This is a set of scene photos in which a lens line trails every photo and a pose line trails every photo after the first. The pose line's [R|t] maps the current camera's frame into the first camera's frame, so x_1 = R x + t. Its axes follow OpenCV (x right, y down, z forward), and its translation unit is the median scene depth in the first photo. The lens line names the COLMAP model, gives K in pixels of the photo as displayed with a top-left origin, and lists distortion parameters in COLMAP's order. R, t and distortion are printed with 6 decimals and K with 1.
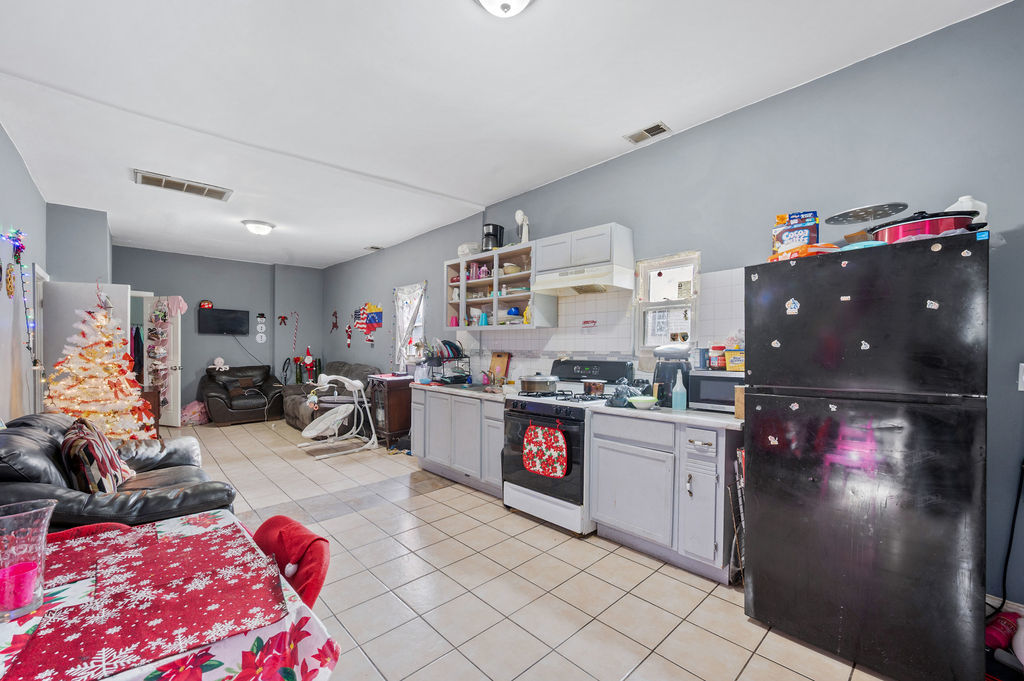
lens RADIAL K [[414.1, 0, 506.5], [0, 414.1, 358.1], [0, 0, 1]] dist [-0.001329, 0.000142]
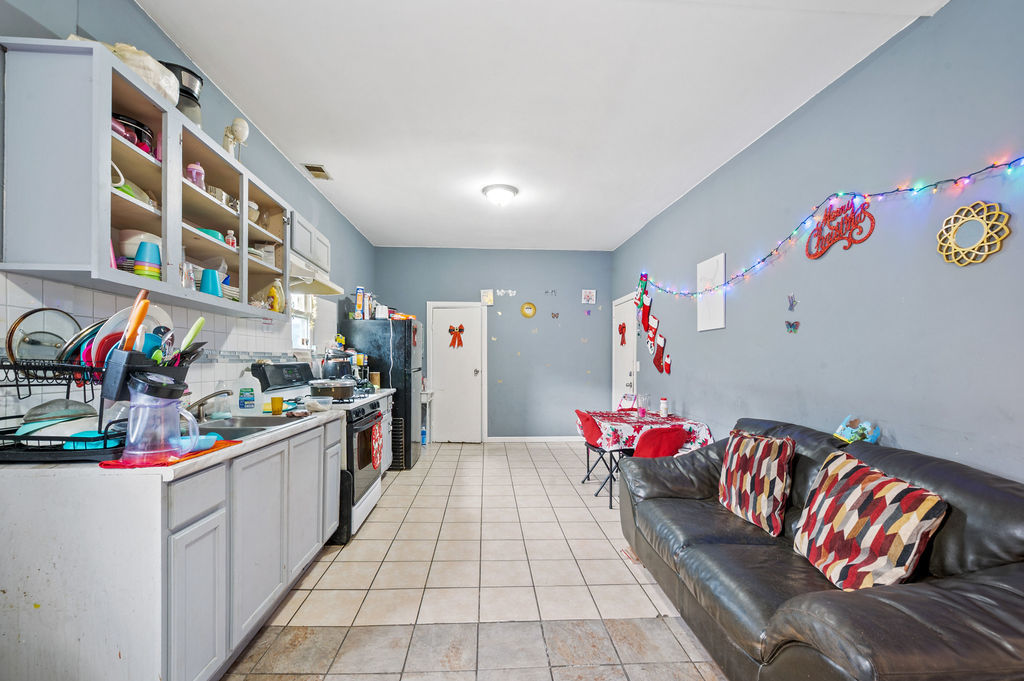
lens RADIAL K [[414.1, 0, 506.5], [0, 414.1, 358.1], [0, 0, 1]] dist [-0.001329, 0.000142]
pose [[-0.775610, -0.009023, 0.631147, -0.659546], [-0.001945, 0.999927, 0.011905, -0.015103], [-0.631209, 0.008006, -0.775572, 1.239950]]
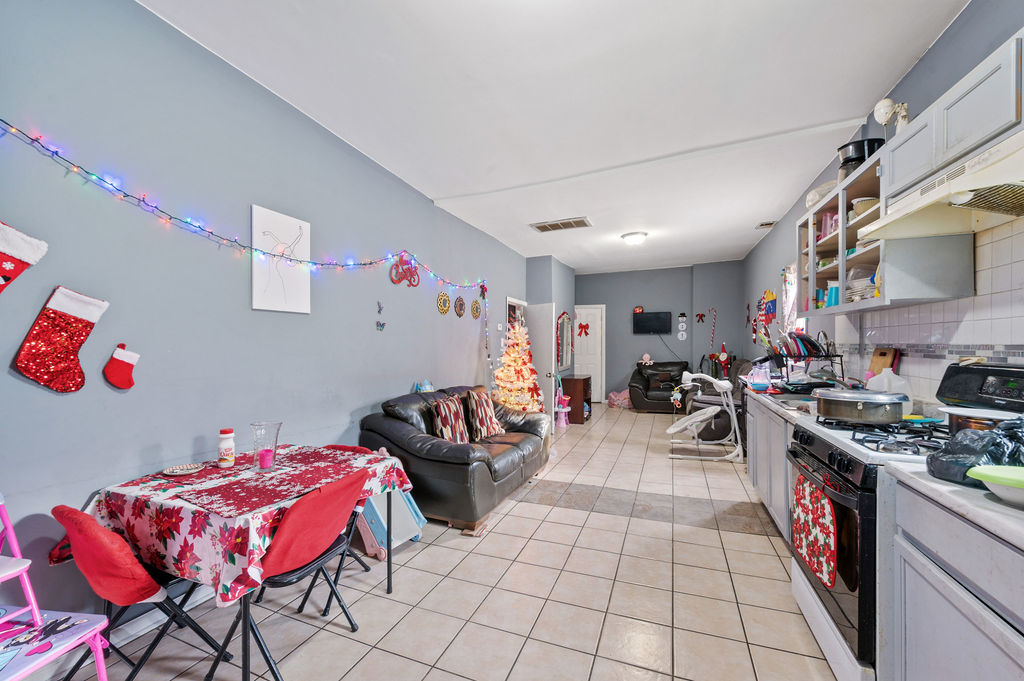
lens RADIAL K [[399.9, 0, 508.5], [0, 399.9, 344.1], [0, 0, 1]] dist [-0.001803, -0.000067]
pose [[0.427601, -0.015898, -0.903828, 0.306737], [-0.007370, 0.999751, -0.021071, -0.003902], [0.903938, 0.015671, 0.427377, 0.302219]]
